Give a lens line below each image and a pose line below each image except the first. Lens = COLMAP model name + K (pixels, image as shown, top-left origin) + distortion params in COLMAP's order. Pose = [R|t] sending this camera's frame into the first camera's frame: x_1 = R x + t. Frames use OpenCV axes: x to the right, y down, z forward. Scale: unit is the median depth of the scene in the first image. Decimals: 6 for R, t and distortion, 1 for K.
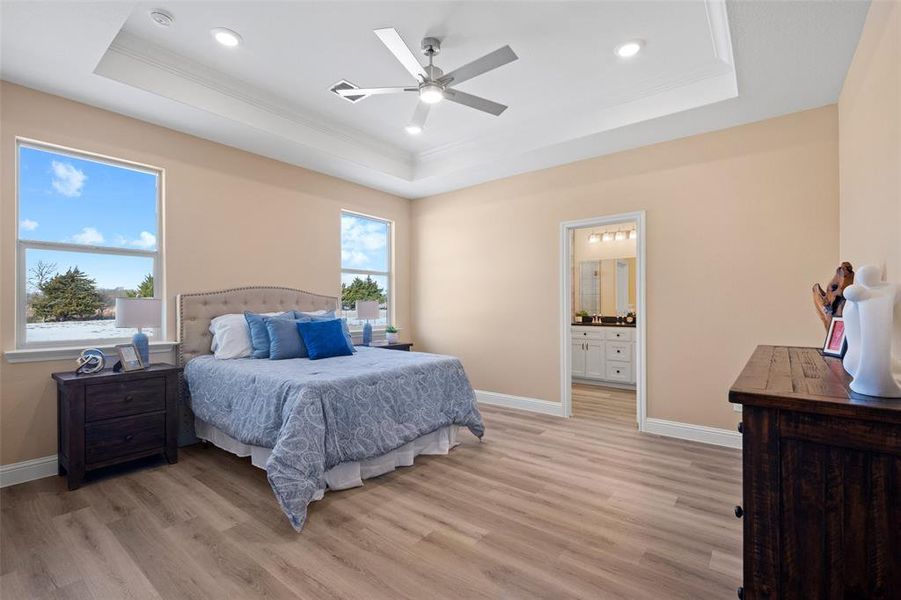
lens RADIAL K [[409.5, 0, 450.5], [0, 409.5, 300.0], [0, 0, 1]] dist [-0.000197, -0.000156]
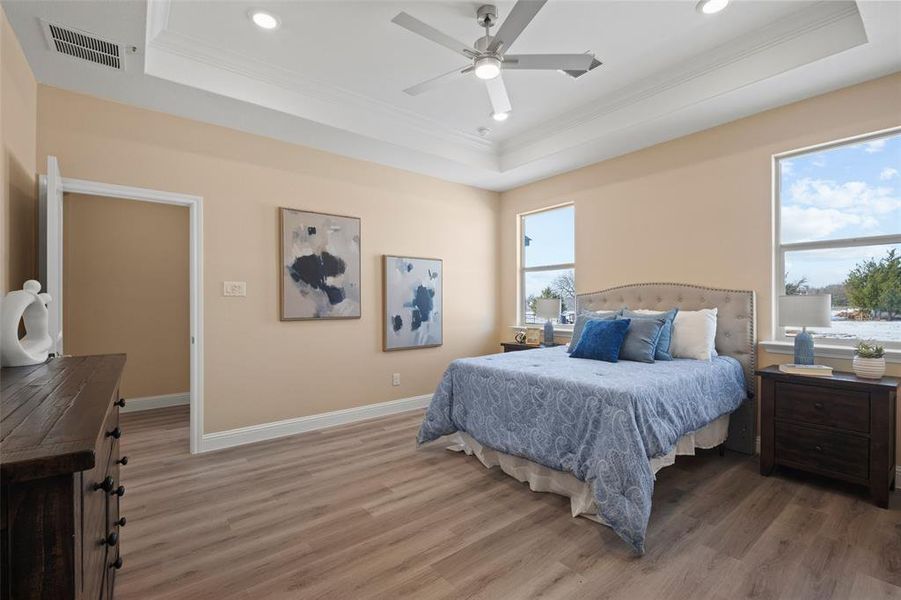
lens RADIAL K [[396.5, 0, 450.5], [0, 396.5, 300.0], [0, 0, 1]] dist [-0.001250, -0.000124]
pose [[-0.230425, -0.004887, -0.973078, 0.815376], [0.016872, 0.999817, -0.009016, 0.010702], [0.972944, -0.018495, -0.230300, 1.115406]]
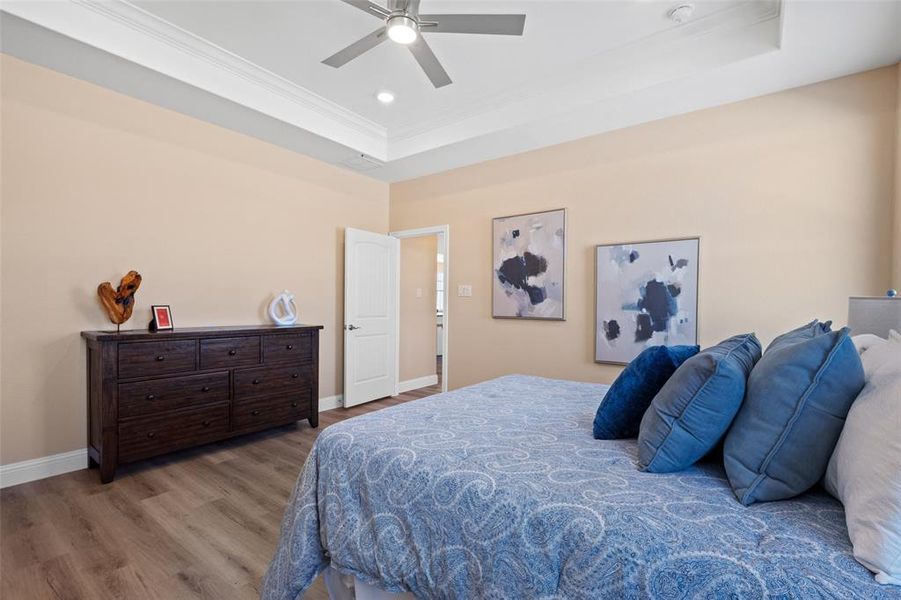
lens RADIAL K [[394.2, 0, 452.4], [0, 394.2, 312.0], [0, 0, 1]] dist [-0.002231, -0.000580]
pose [[-0.999507, -0.009584, -0.029904, -0.127270], [-0.009939, 0.999882, 0.011719, 0.019728], [0.029788, 0.012010, -0.999484, 1.750185]]
